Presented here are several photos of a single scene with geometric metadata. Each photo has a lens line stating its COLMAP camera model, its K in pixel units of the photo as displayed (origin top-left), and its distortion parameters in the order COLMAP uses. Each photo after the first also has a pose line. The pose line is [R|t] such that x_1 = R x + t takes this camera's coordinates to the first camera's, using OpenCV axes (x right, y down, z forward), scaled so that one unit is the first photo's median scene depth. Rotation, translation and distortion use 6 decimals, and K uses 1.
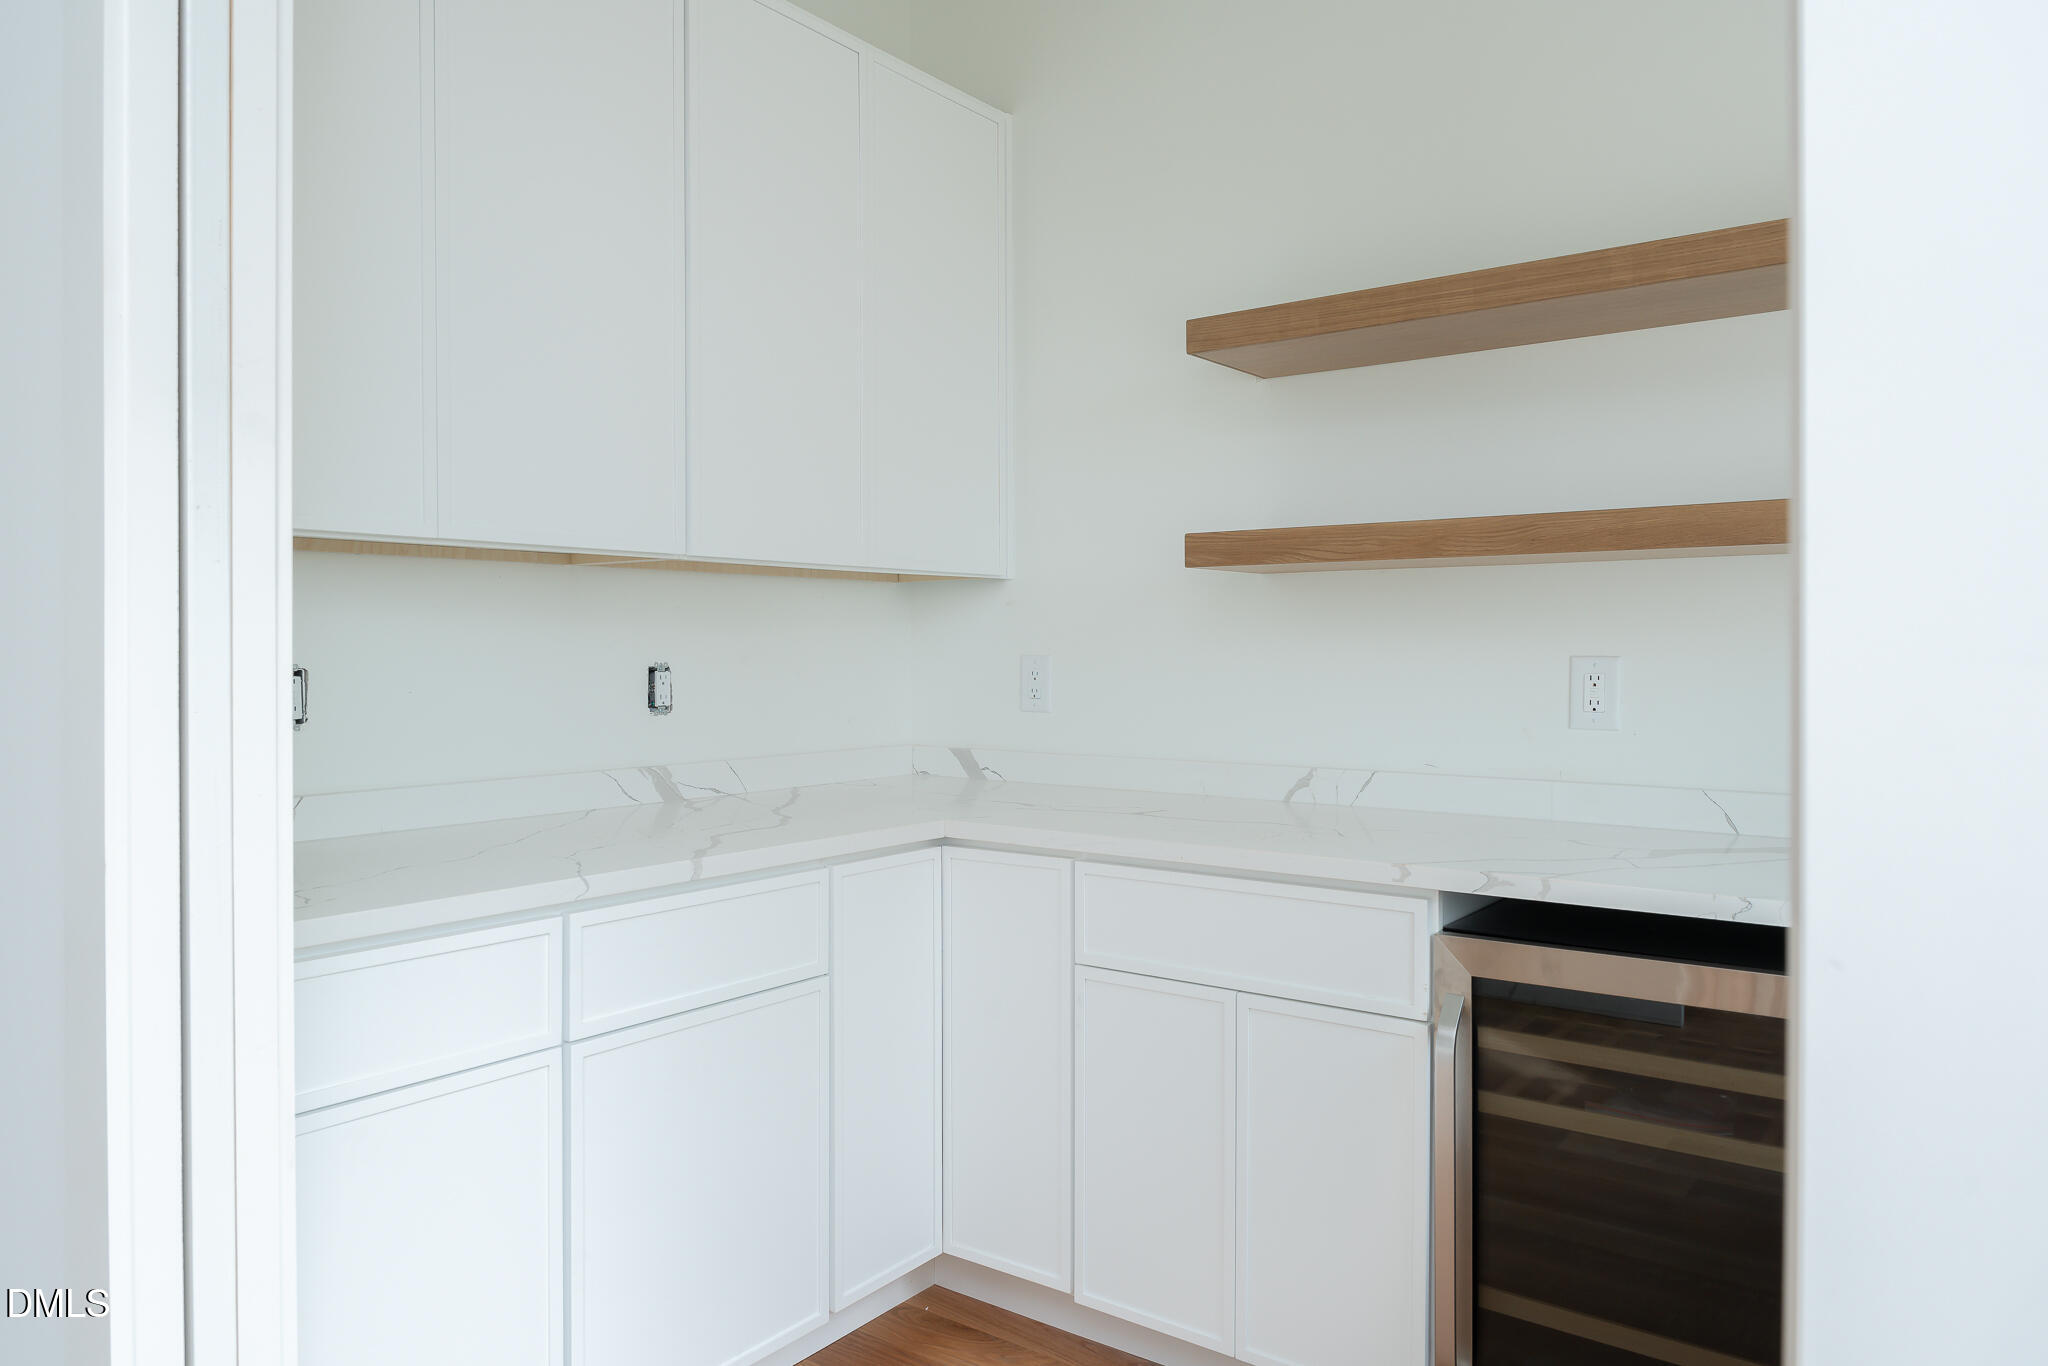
lens RADIAL K [[1366.5, 0, 1025.0], [0, 1366.5, 674.5], [0, 0, 1]] dist [-0.019269, 0.006590]
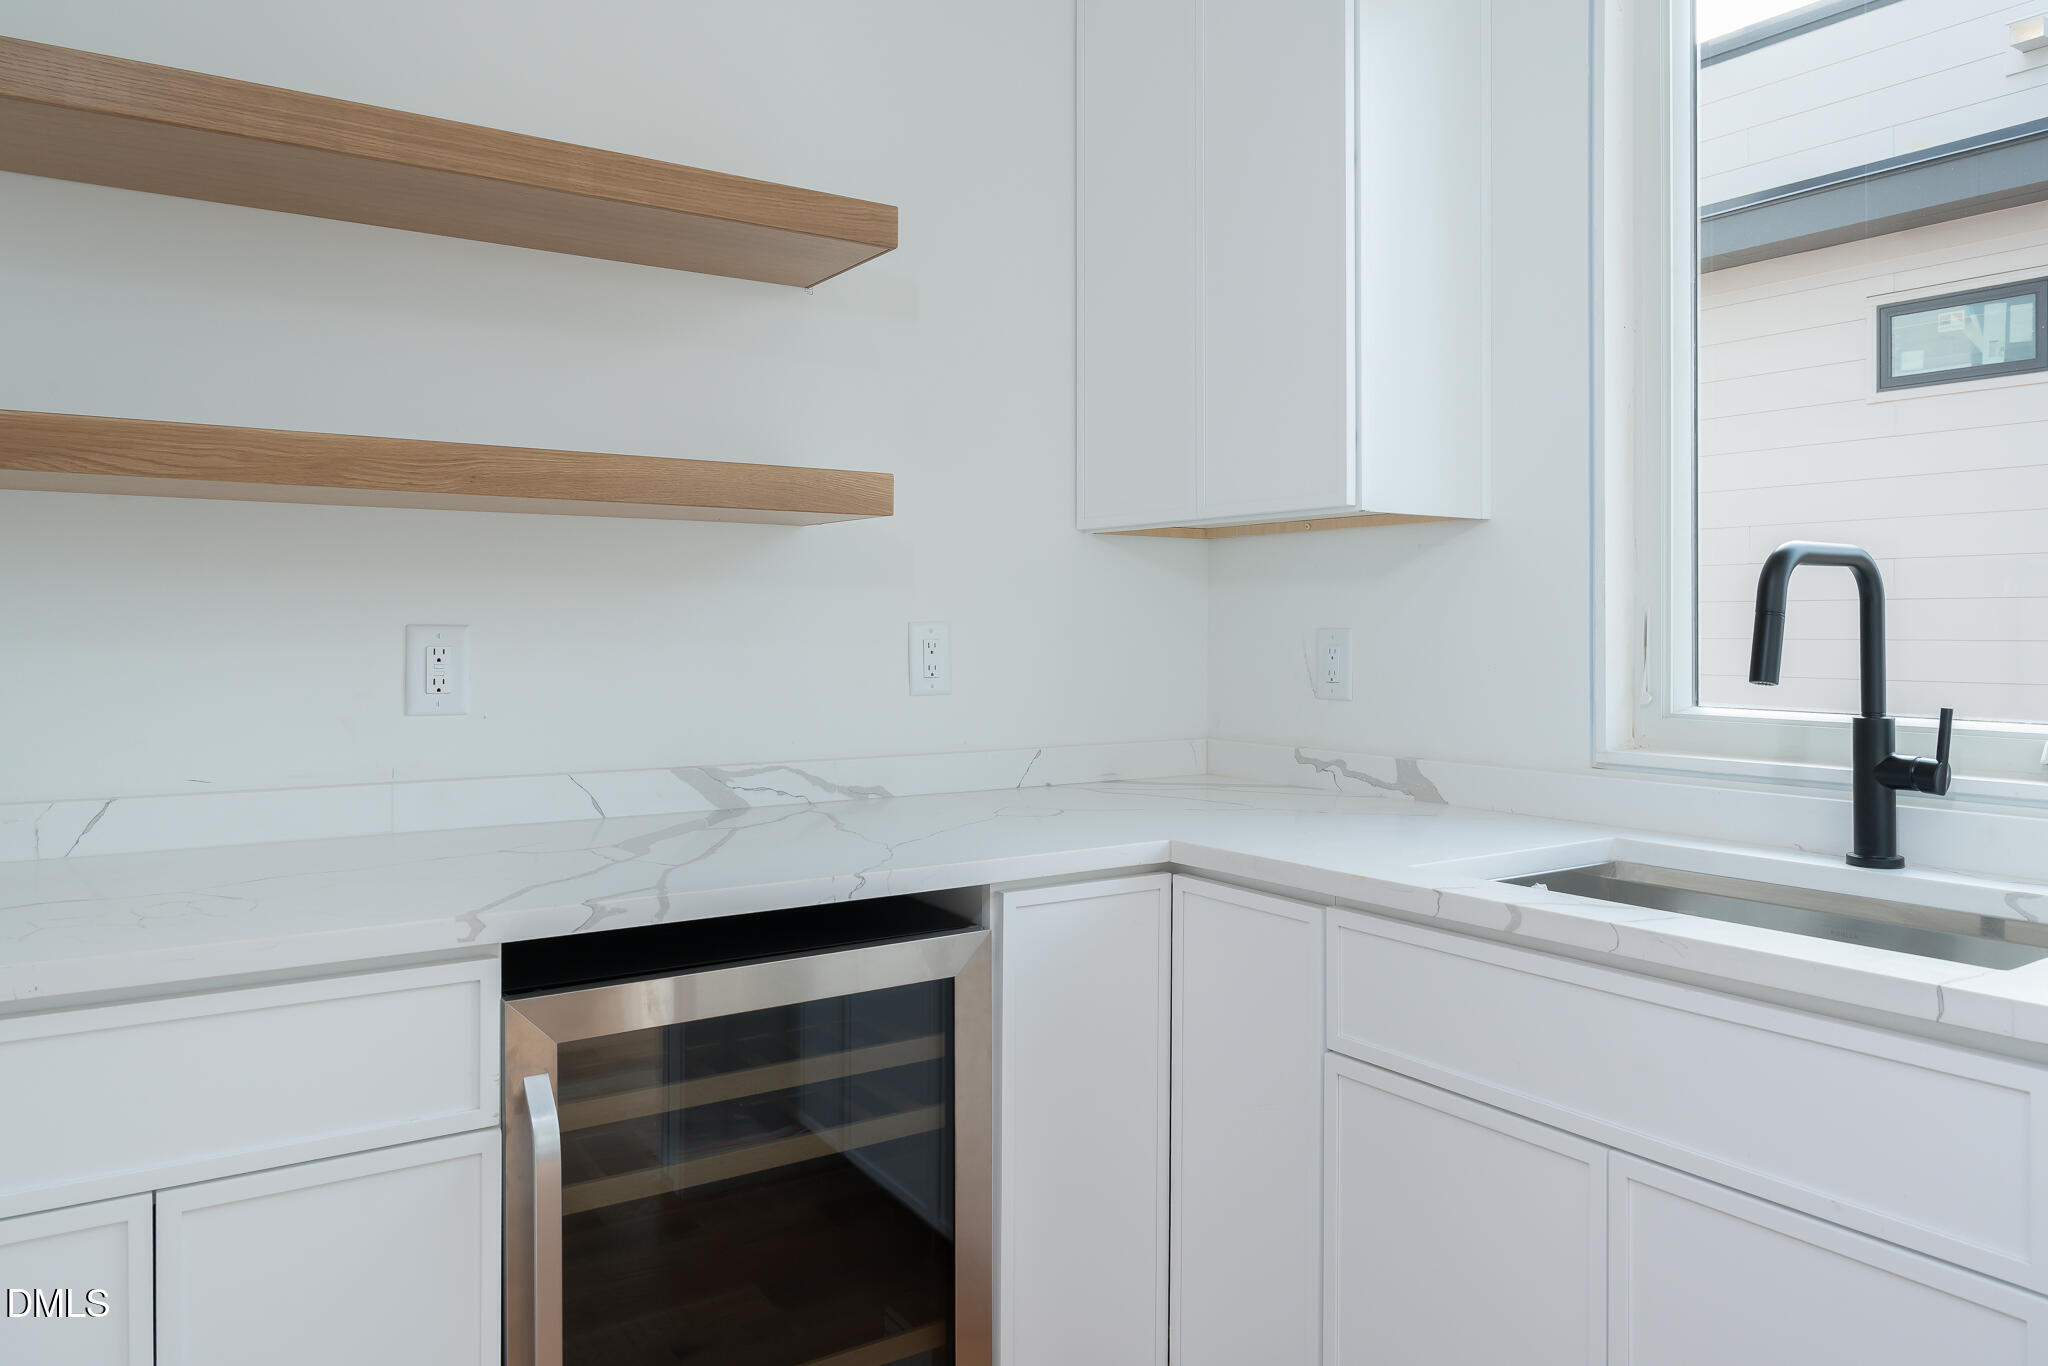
lens RADIAL K [[1366.5, 0, 1027.7], [0, 1366.5, 627.8], [0, 0, 1]] dist [-0.019269, 0.006590]
pose [[0.320783, 0.001352, 0.947152, -0.259145], [0.016502, 0.999839, -0.007016, -0.000431], [-0.947009, 0.017881, 0.320709, 0.426100]]
